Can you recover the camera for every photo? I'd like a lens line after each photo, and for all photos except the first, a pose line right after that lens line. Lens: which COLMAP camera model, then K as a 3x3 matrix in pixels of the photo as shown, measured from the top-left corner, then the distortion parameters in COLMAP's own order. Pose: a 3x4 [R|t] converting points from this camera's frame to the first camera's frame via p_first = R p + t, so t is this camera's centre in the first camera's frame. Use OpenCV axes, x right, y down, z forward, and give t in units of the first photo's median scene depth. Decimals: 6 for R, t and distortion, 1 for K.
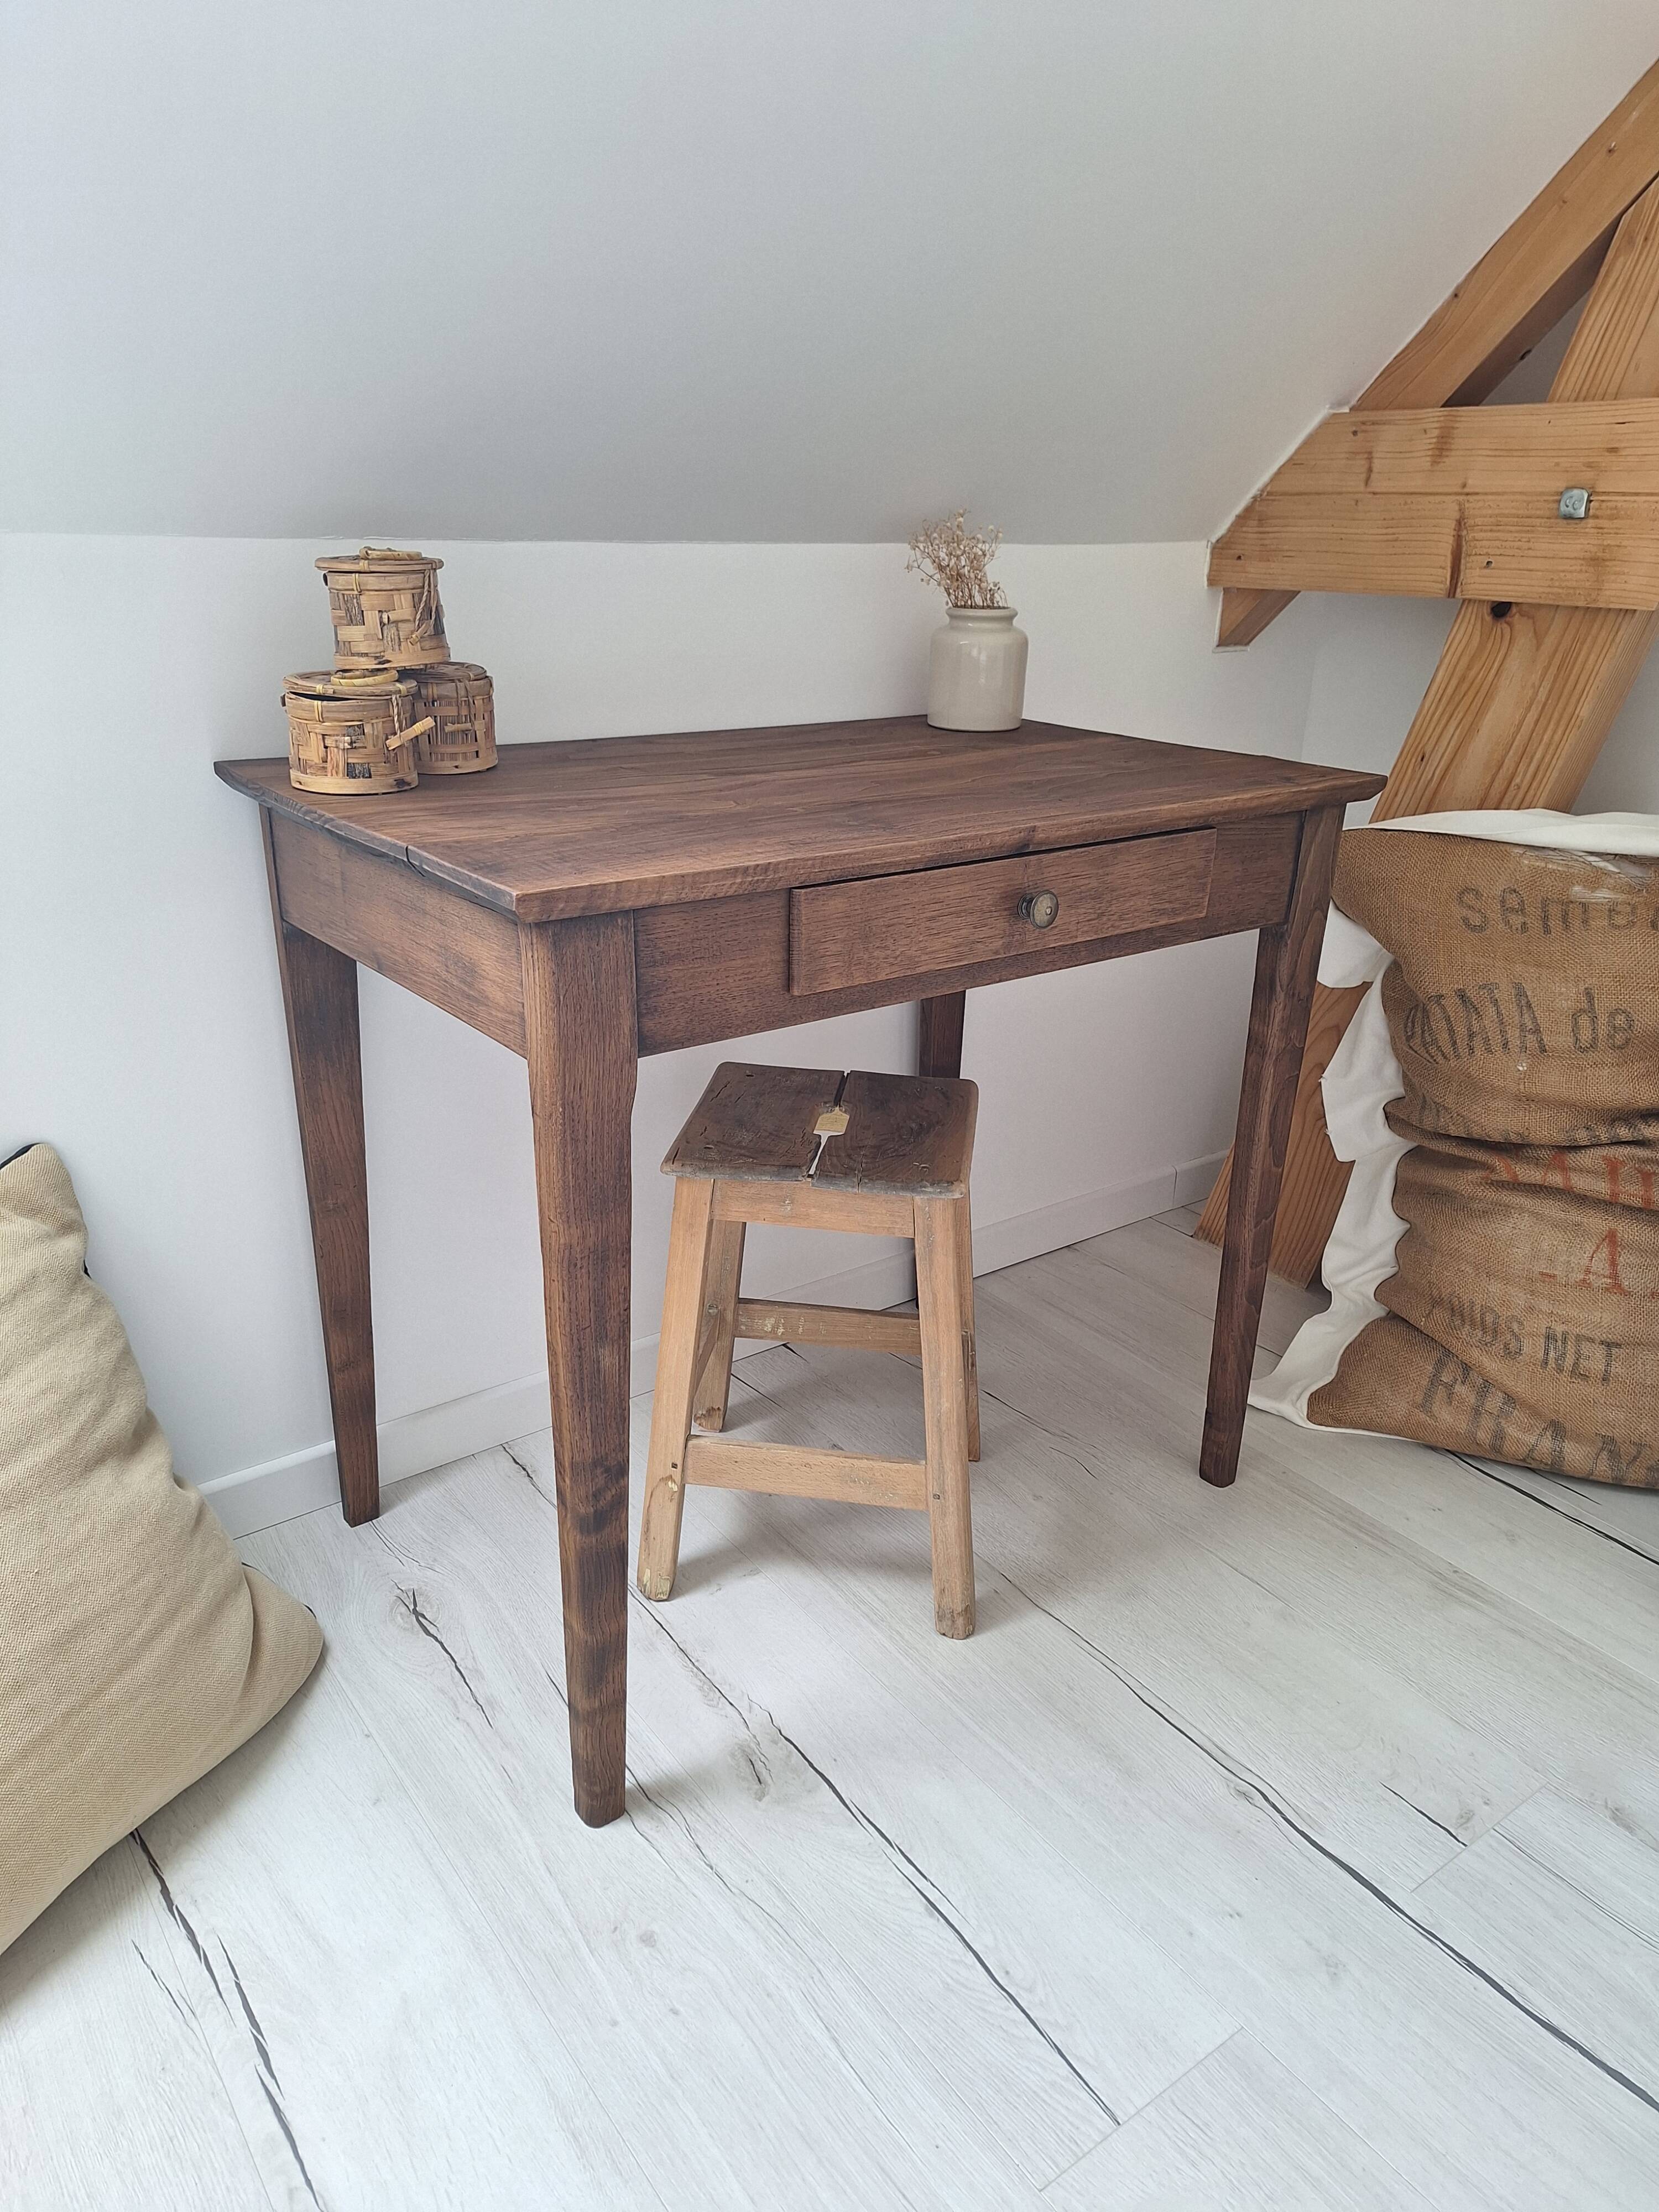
lens RADIAL K [[1535.9, 0, 822.9], [0, 1535.9, 1135.4], [0, 0, 1]] dist [0.108495, -0.140089]
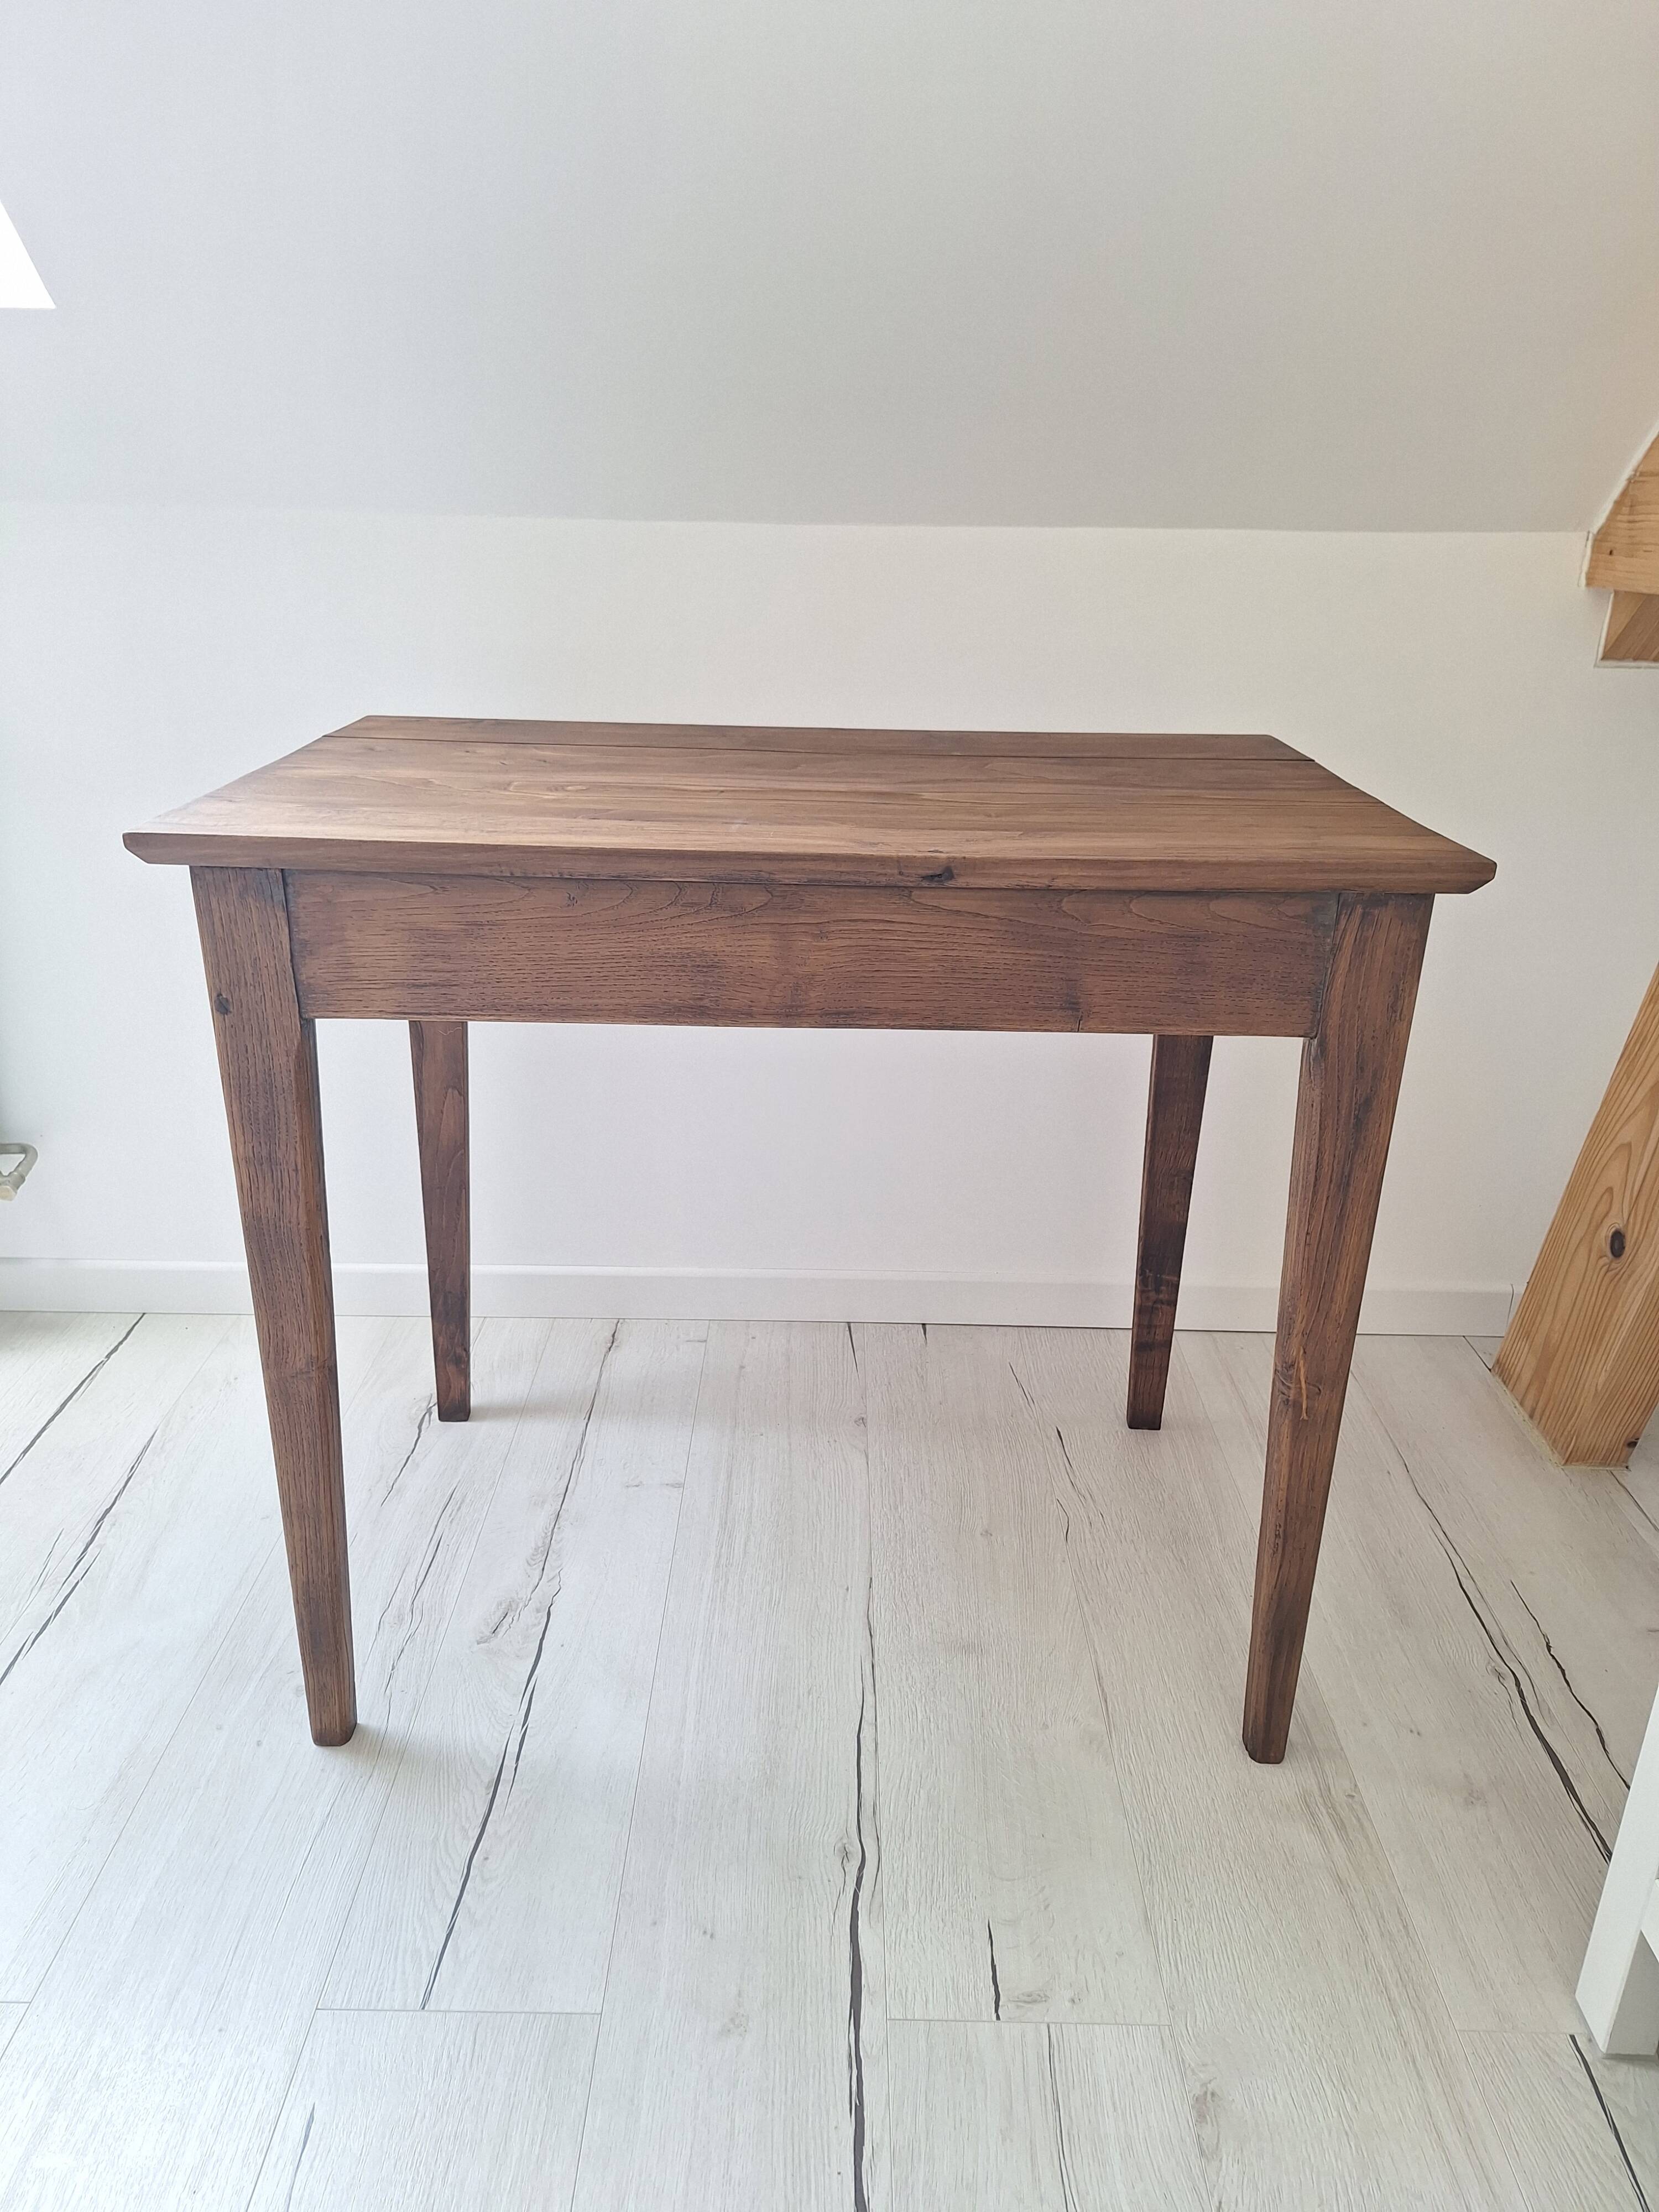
lens RADIAL K [[1545.8, 0, 831.3], [0, 1545.8, 1109.2], [0, 0, 1]] dist [0.062988, -0.055468]
pose [[0.801534, 0.216104, -0.557532, 0.674701], [-0.226754, 0.972616, 0.051002, -0.055453], [0.553286, 0.085542, 0.828587, 0.180293]]
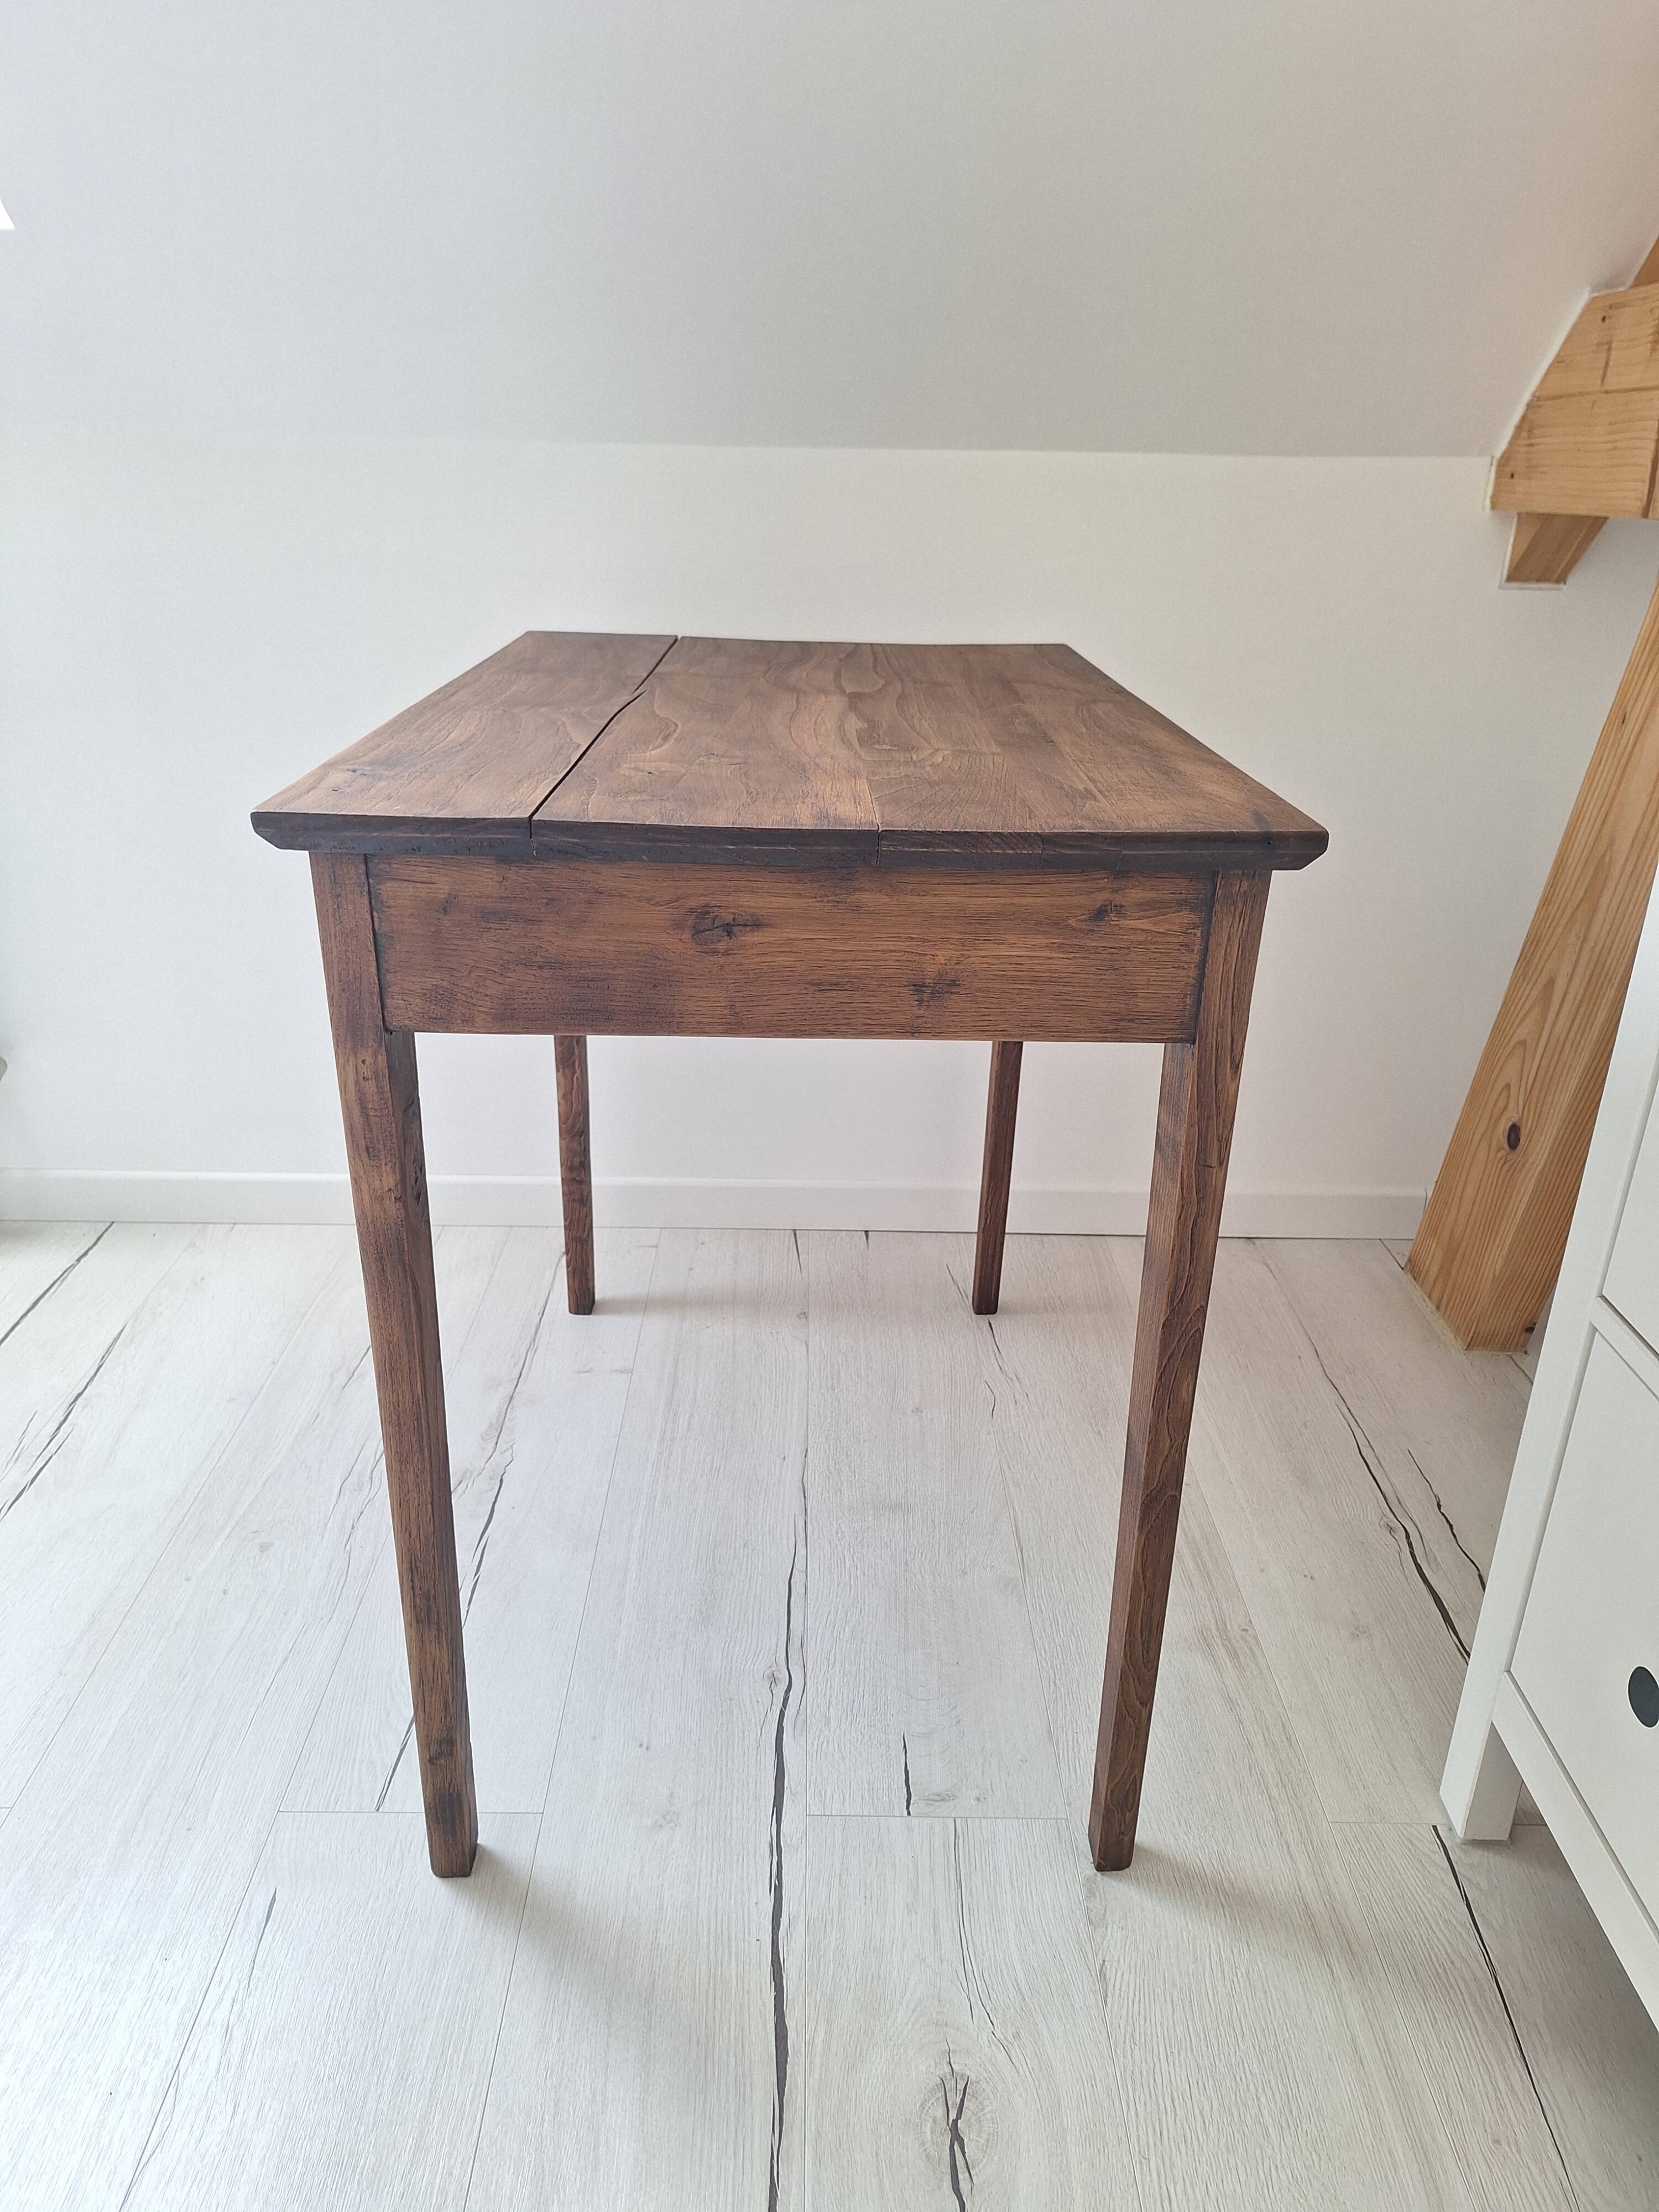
lens RADIAL K [[1541.9, 0, 826.6], [0, 1541.9, 1116.1], [0, 0, 1]] dist [0.091652, -0.110547]
pose [[0.808702, 0.225168, -0.543415, 0.746352], [-0.225070, 0.971981, 0.067803, -0.006493], [0.543456, 0.067474, 0.836722, 0.152253]]
